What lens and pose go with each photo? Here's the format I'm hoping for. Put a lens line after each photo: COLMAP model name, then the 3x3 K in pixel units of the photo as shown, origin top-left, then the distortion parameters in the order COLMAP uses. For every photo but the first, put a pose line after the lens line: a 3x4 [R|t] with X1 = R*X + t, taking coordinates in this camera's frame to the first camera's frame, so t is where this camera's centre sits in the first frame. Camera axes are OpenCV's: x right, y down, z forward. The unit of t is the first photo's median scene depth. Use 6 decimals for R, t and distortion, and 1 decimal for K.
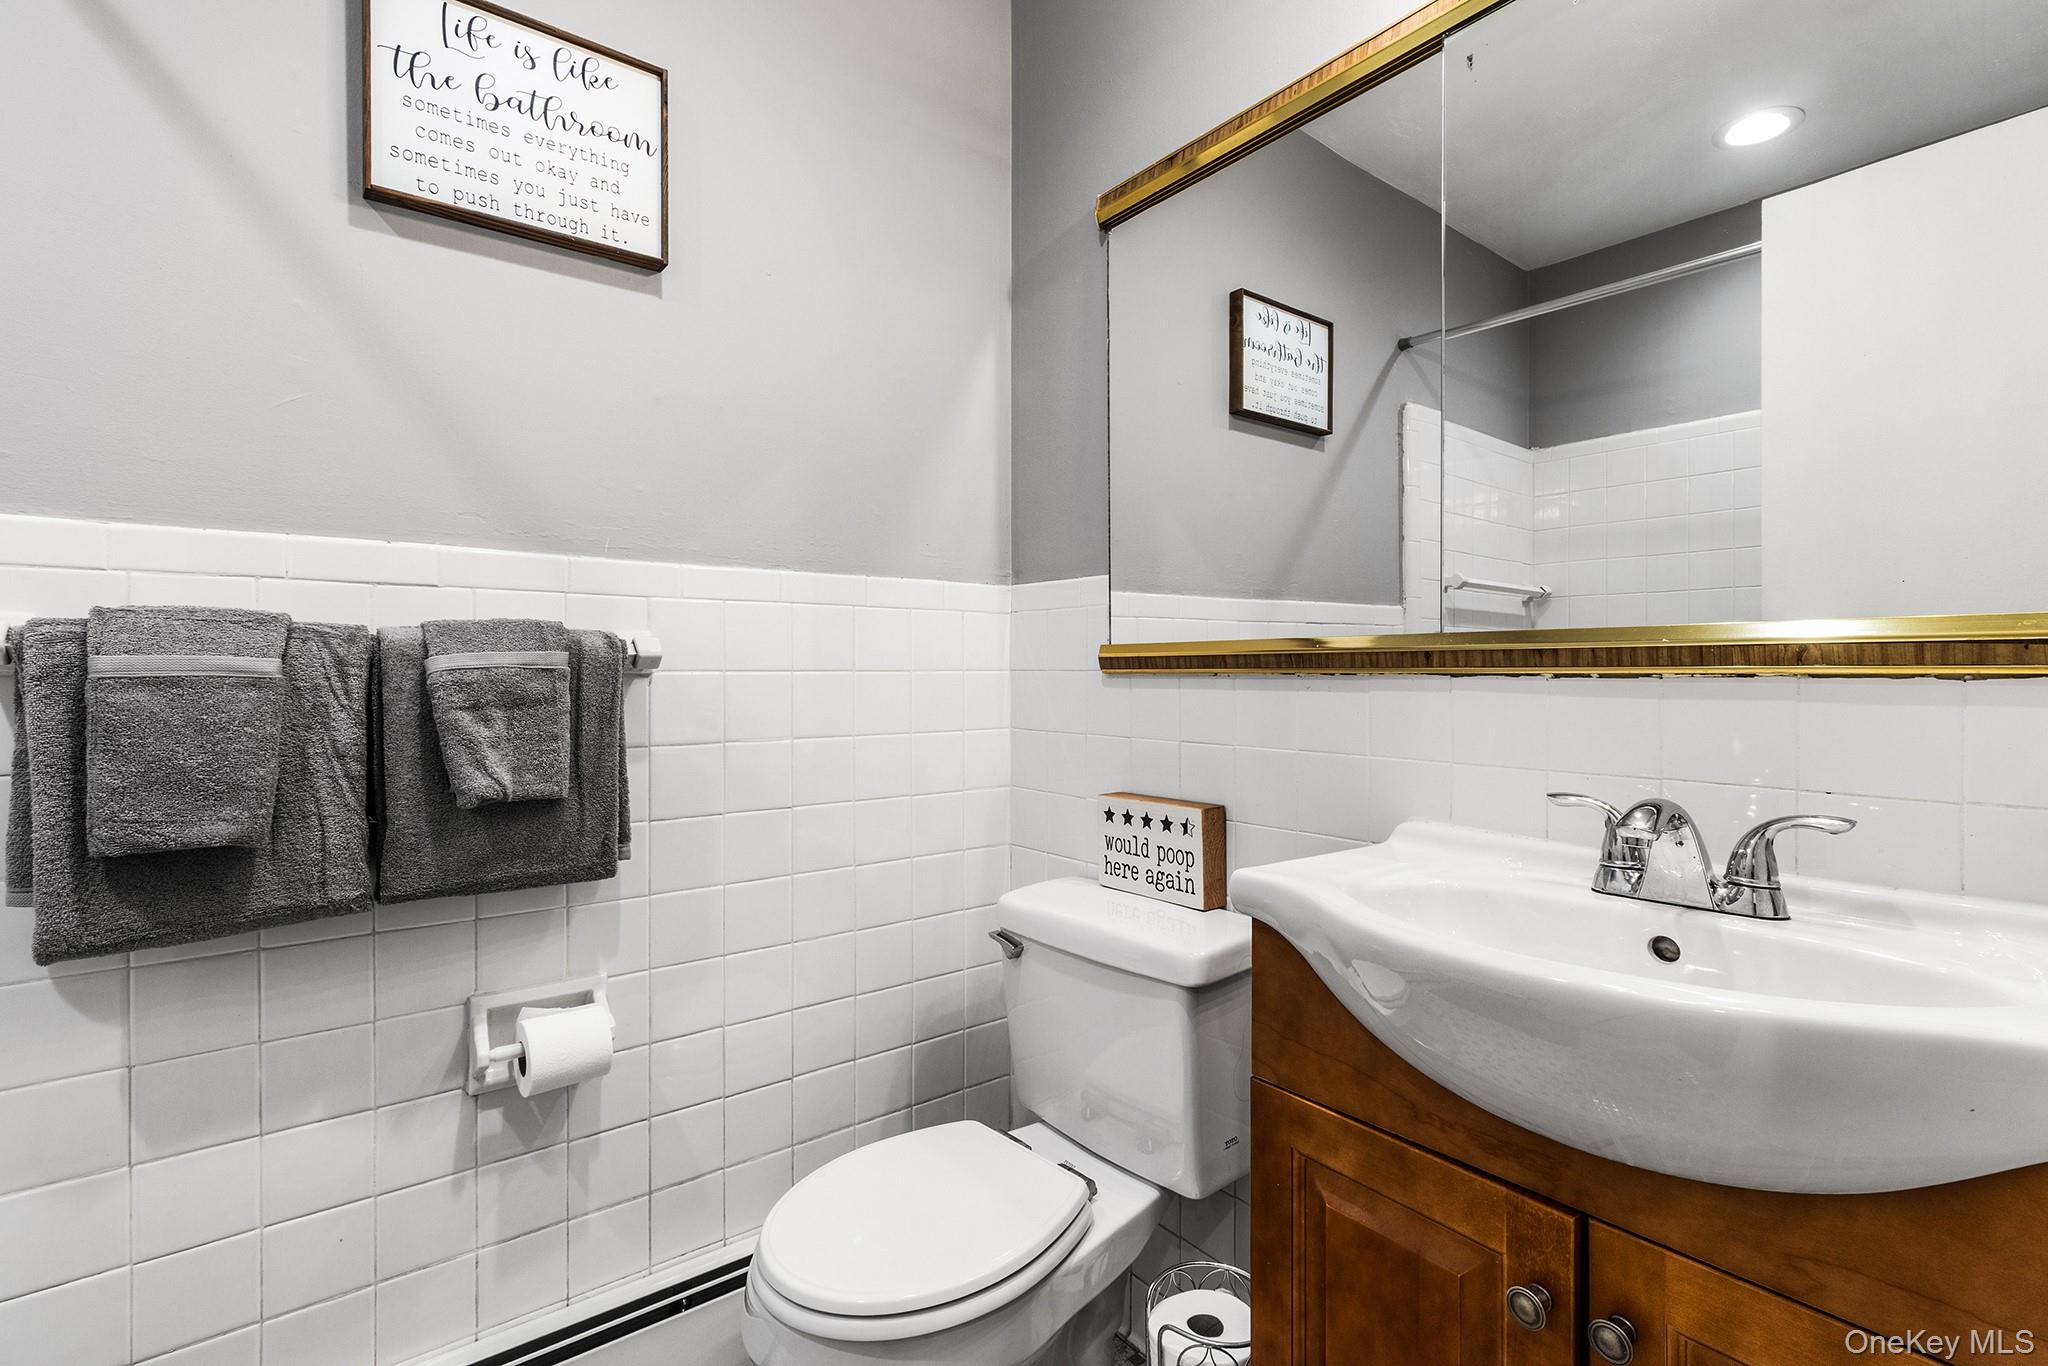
lens RADIAL K [[943.2, 0, 1027.7], [0, 943.2, 676.4], [0, 0, 1]] dist [0.002731, 0.000437]
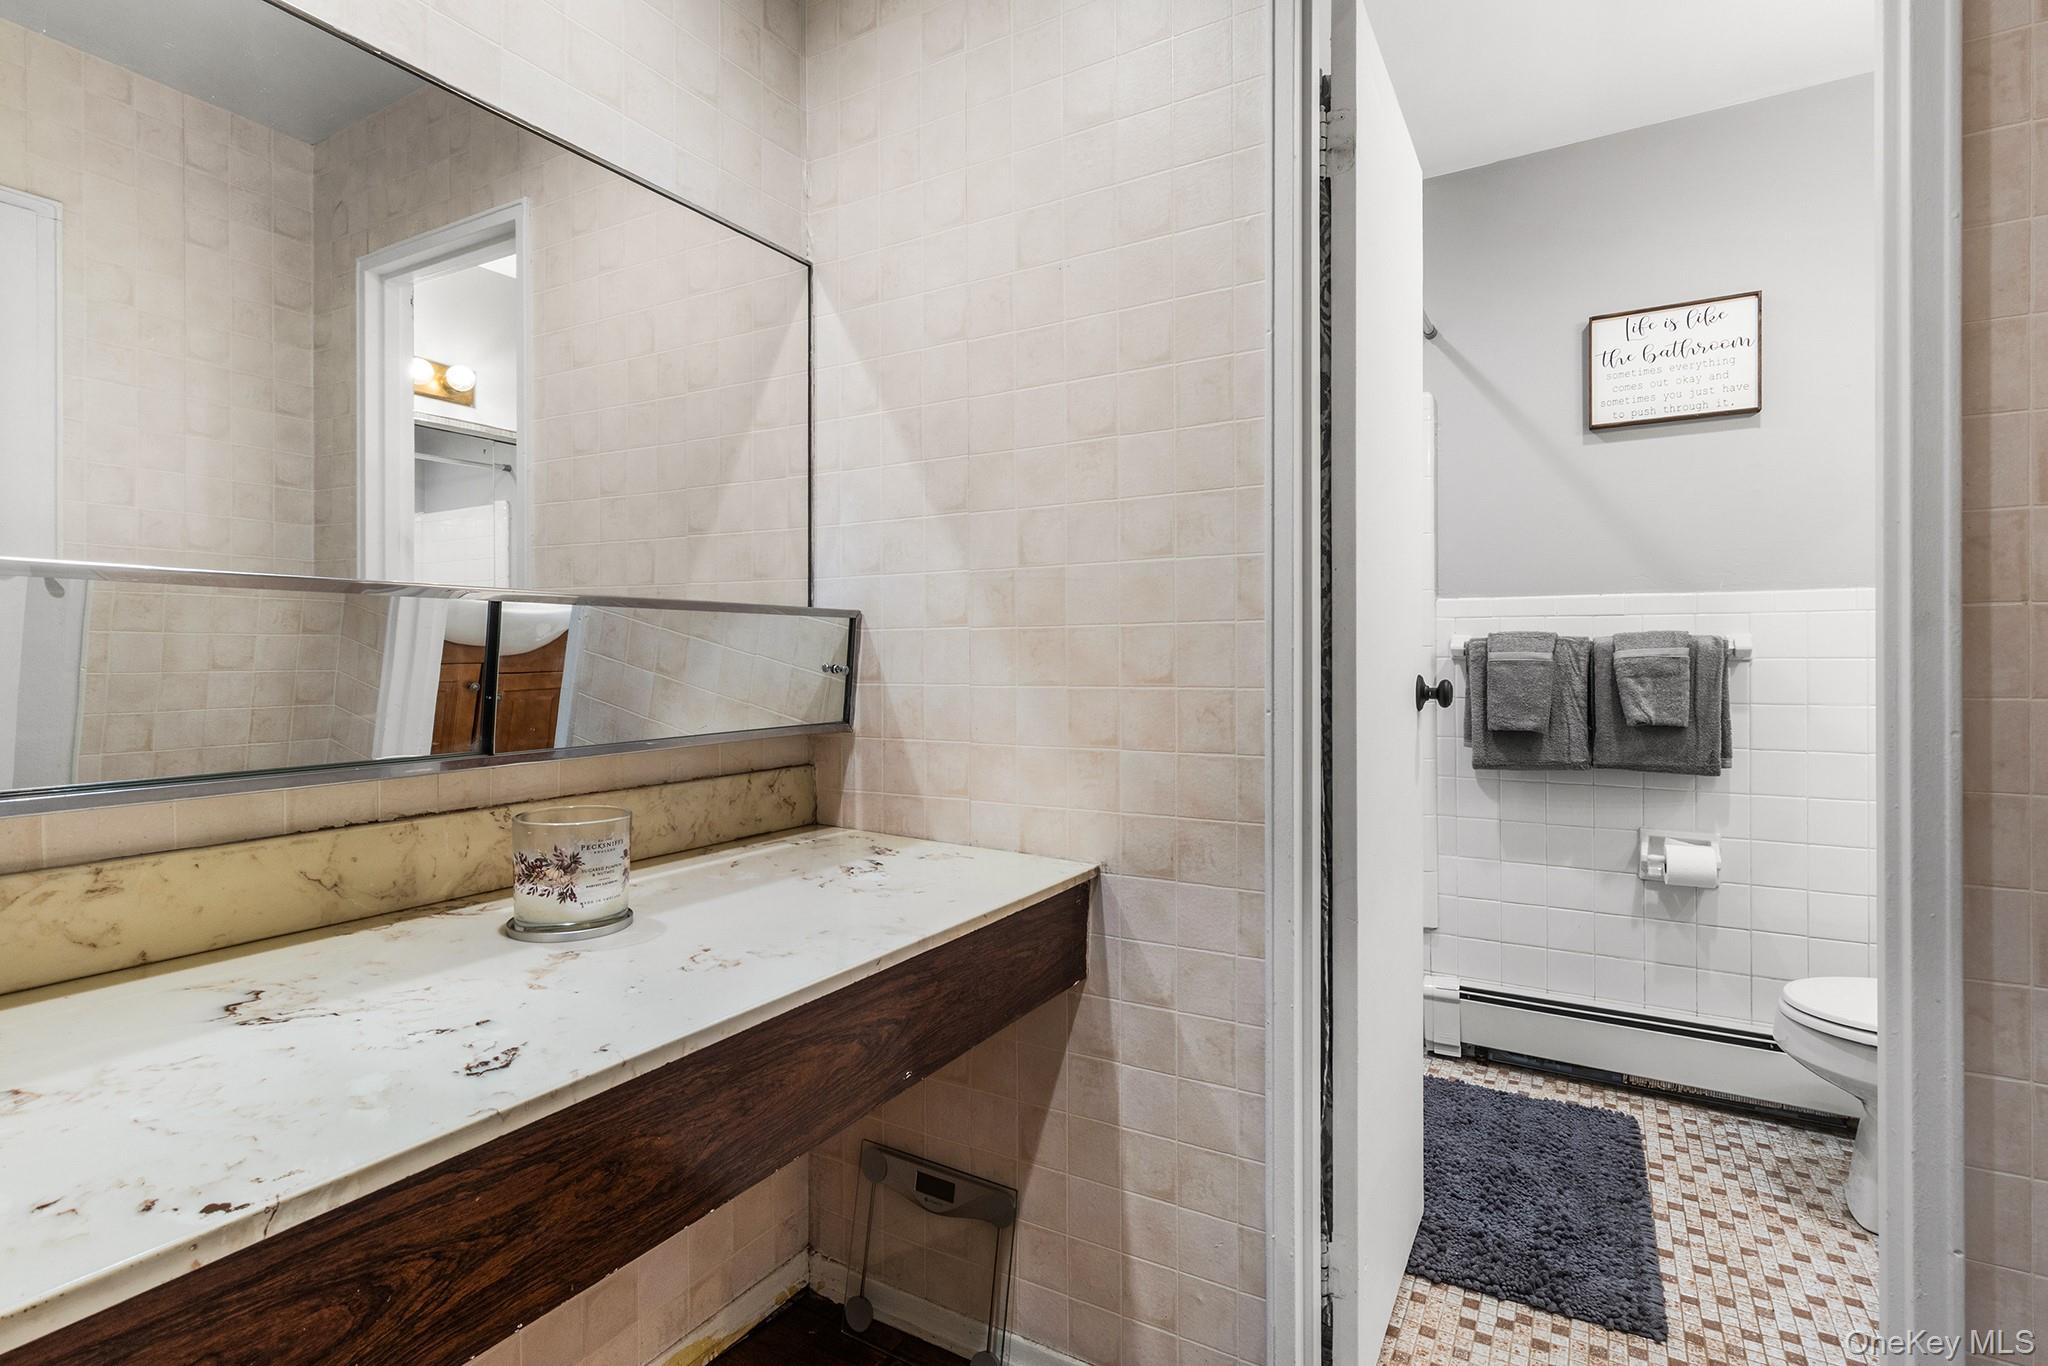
lens RADIAL K [[943.2, 0, 1083.1], [0, 943.2, 650.9], [0, 0, 1]] dist [0.002731, 0.000437]
pose [[0.392175, -0.004630, -0.919879, 0.759514], [-0.002482, 0.999978, -0.006091, -0.006157], [0.919887, 0.004672, 0.392155, -0.826163]]
